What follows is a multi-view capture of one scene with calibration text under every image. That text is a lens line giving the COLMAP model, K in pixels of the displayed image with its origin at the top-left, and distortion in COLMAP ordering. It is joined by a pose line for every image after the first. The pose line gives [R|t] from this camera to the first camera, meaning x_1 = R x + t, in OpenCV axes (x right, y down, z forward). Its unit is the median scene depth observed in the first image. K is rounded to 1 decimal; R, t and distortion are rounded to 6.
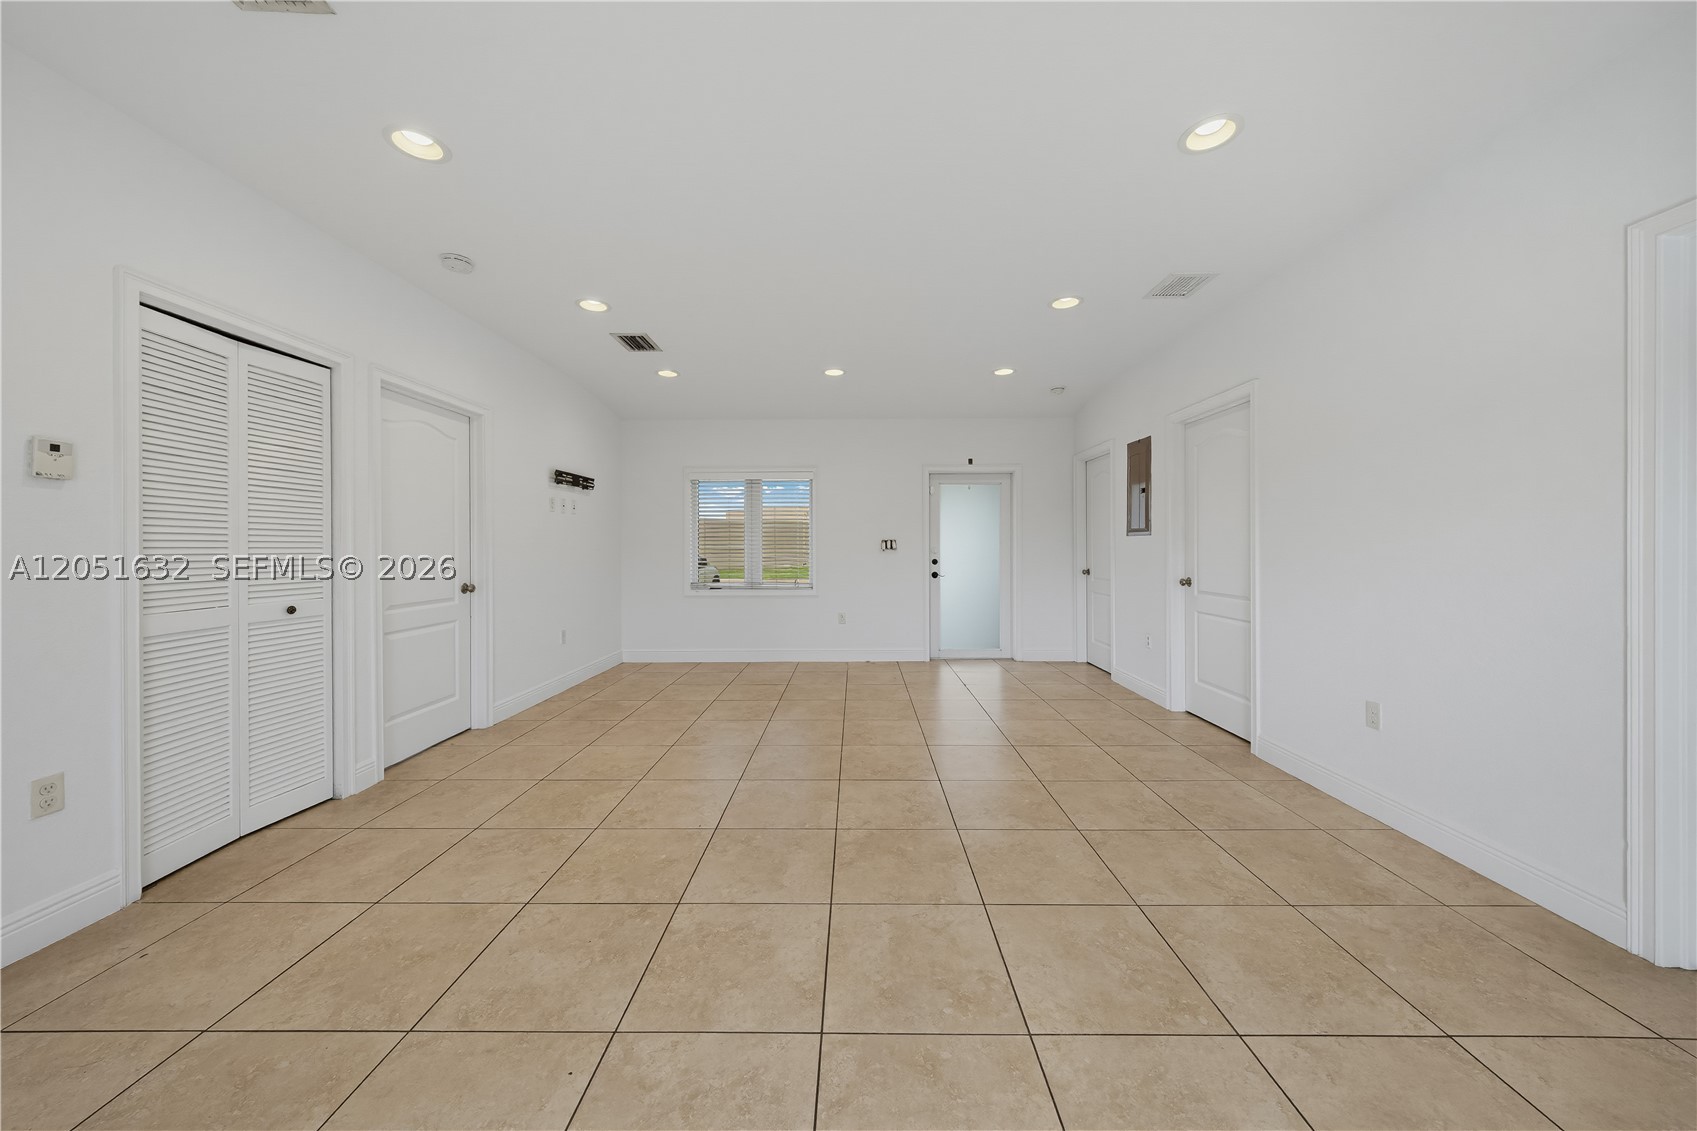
lens RADIAL K [[589.4, 0, 846.2], [0, 589.4, 550.5], [0, 0, 1]] dist [-0.003590, 0.000113]
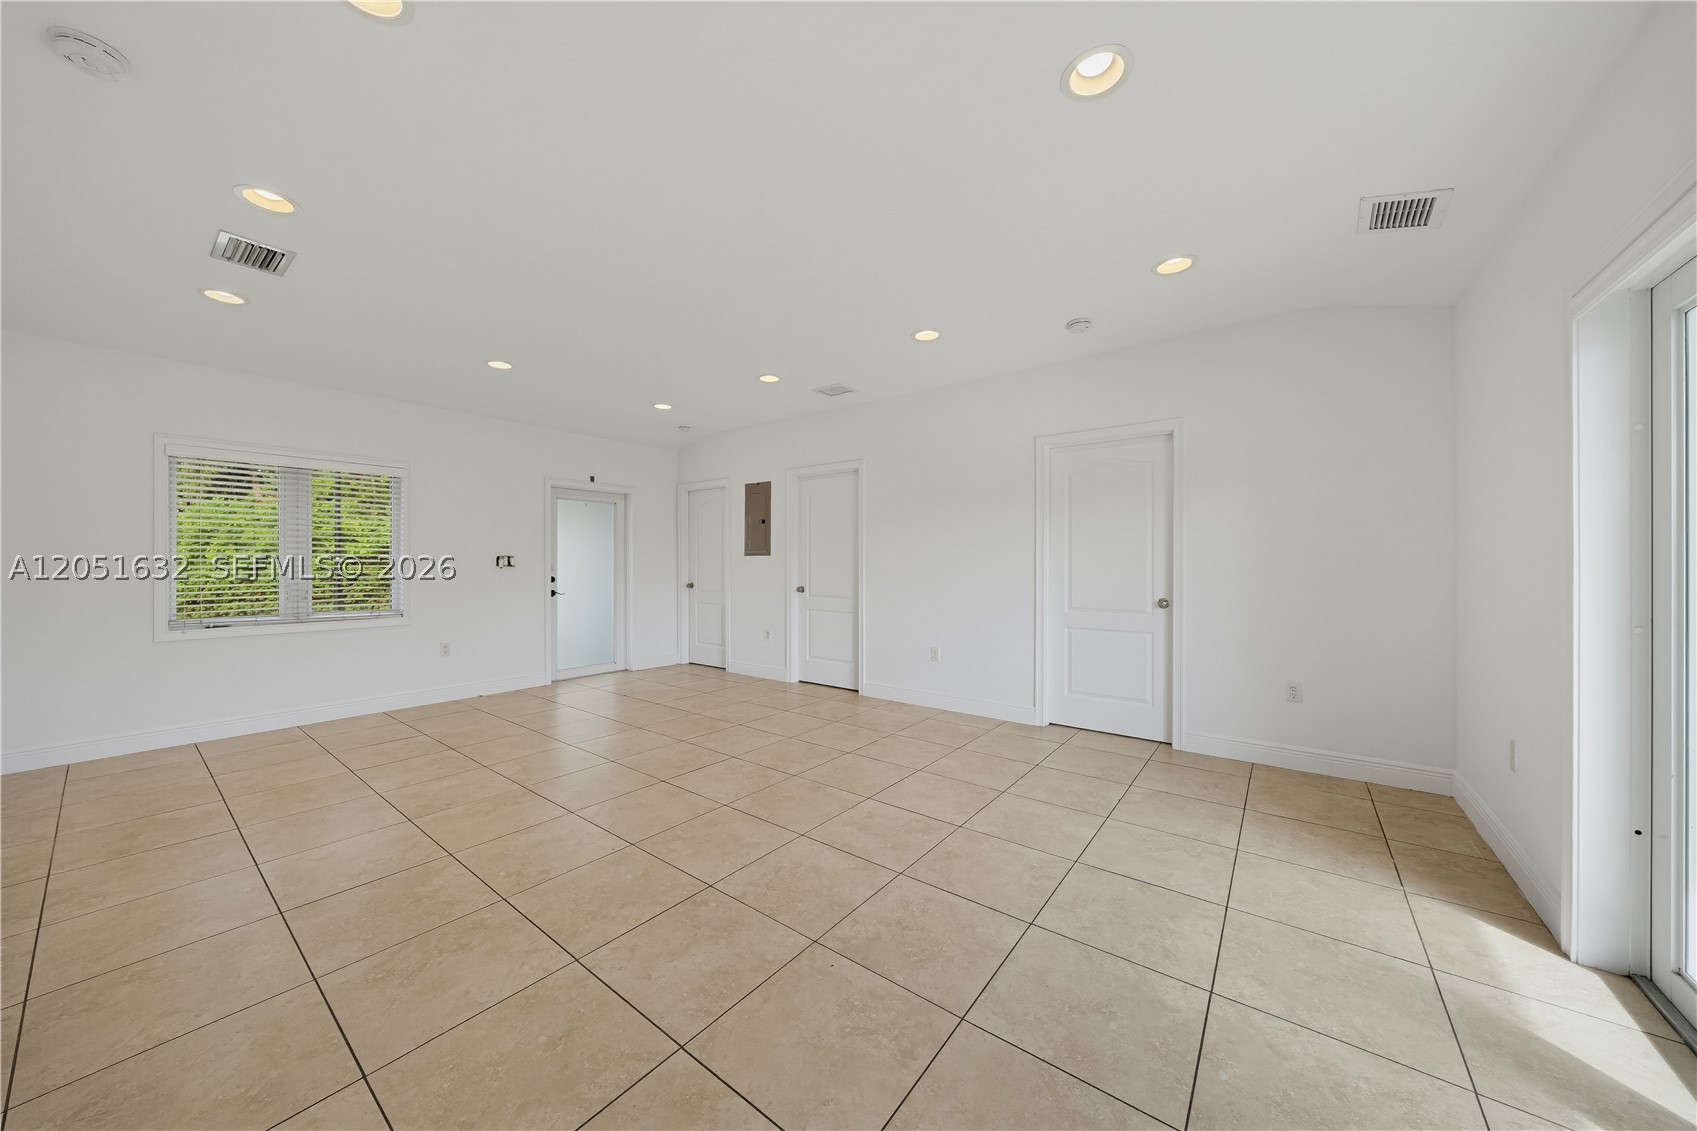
lens RADIAL K [[589.4, 0, 860.7], [0, 589.4, 564.5], [0, 0, 1]] dist [-0.003590, 0.000113]
pose [[0.582279, 0.002492, 0.812985, -0.654910], [0.002358, 0.999986, -0.004754, 0.001375], [-0.812986, 0.004685, 0.582265, 0.079003]]
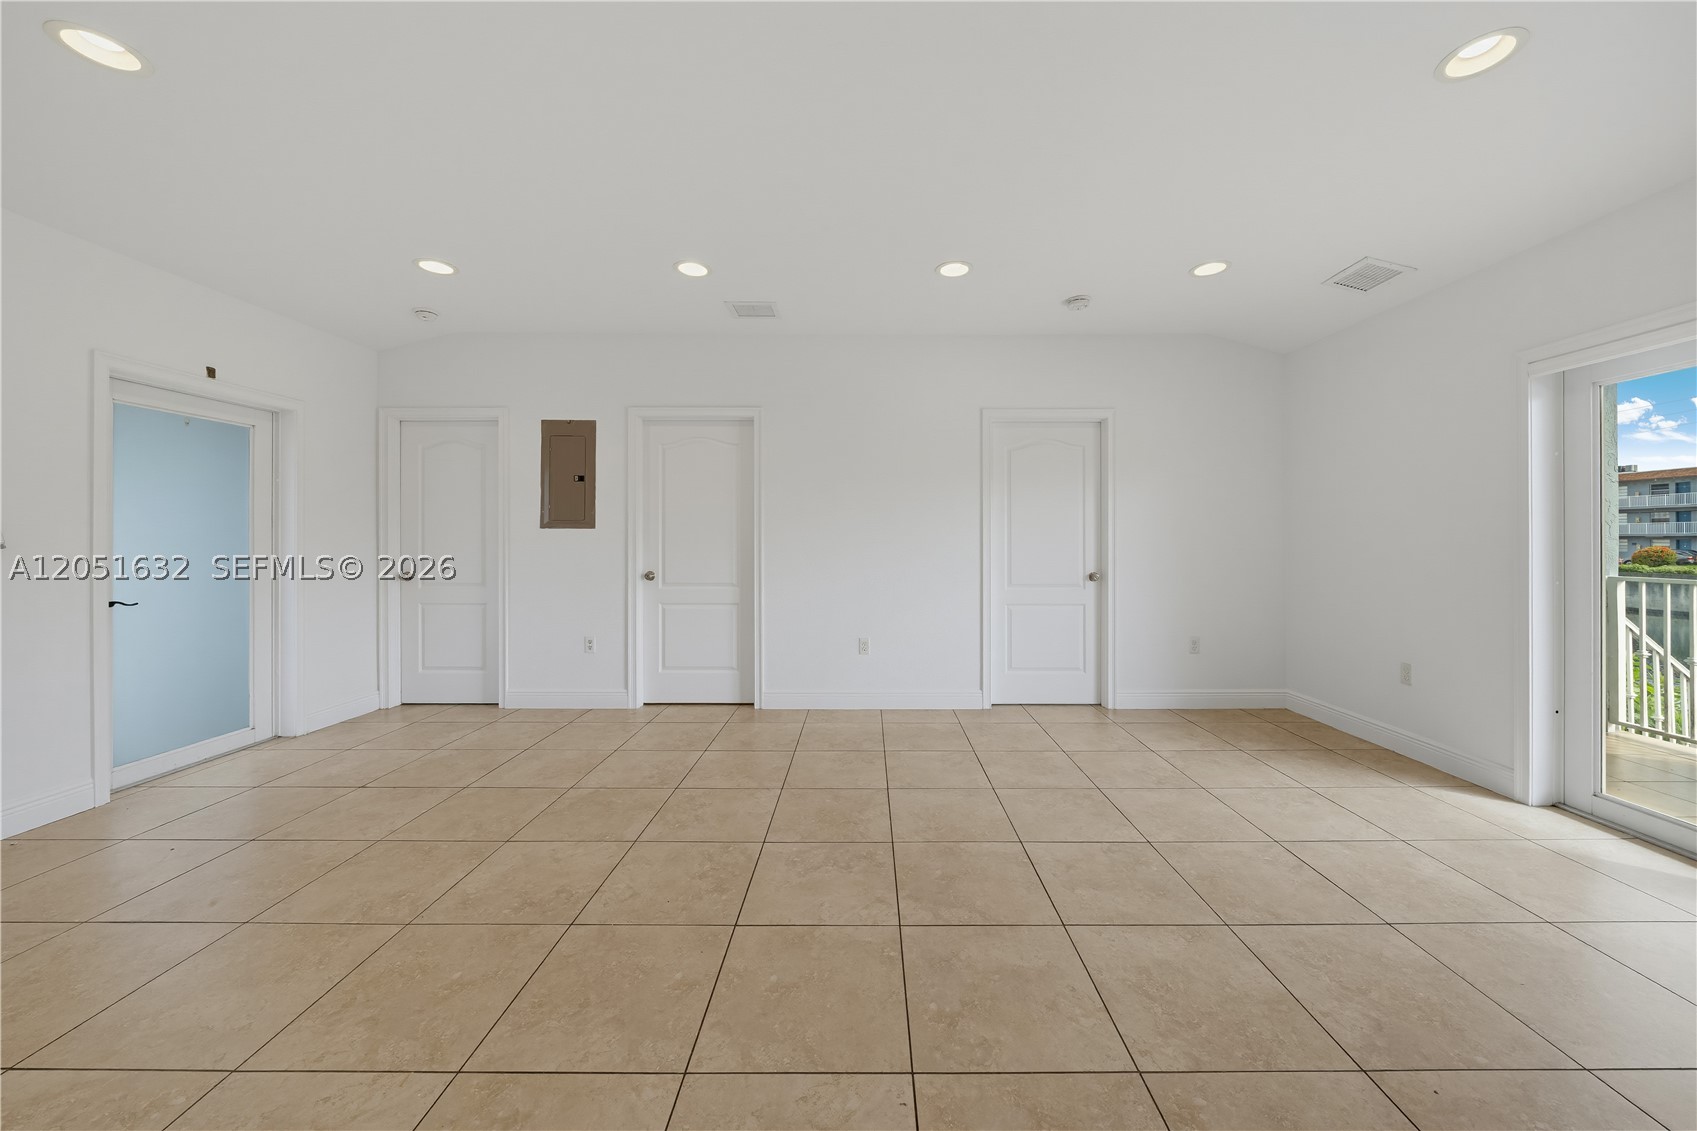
lens RADIAL K [[589.4, 0, 885.8], [0, 589.4, 540.1], [0, 0, 1]] dist [-0.003590, 0.000113]
pose [[-0.037750, 0.000695, 0.999287, -0.607877], [0.005265, 0.999986, -0.000497, -0.007387], [-0.999273, 0.005242, -0.037754, 0.842233]]
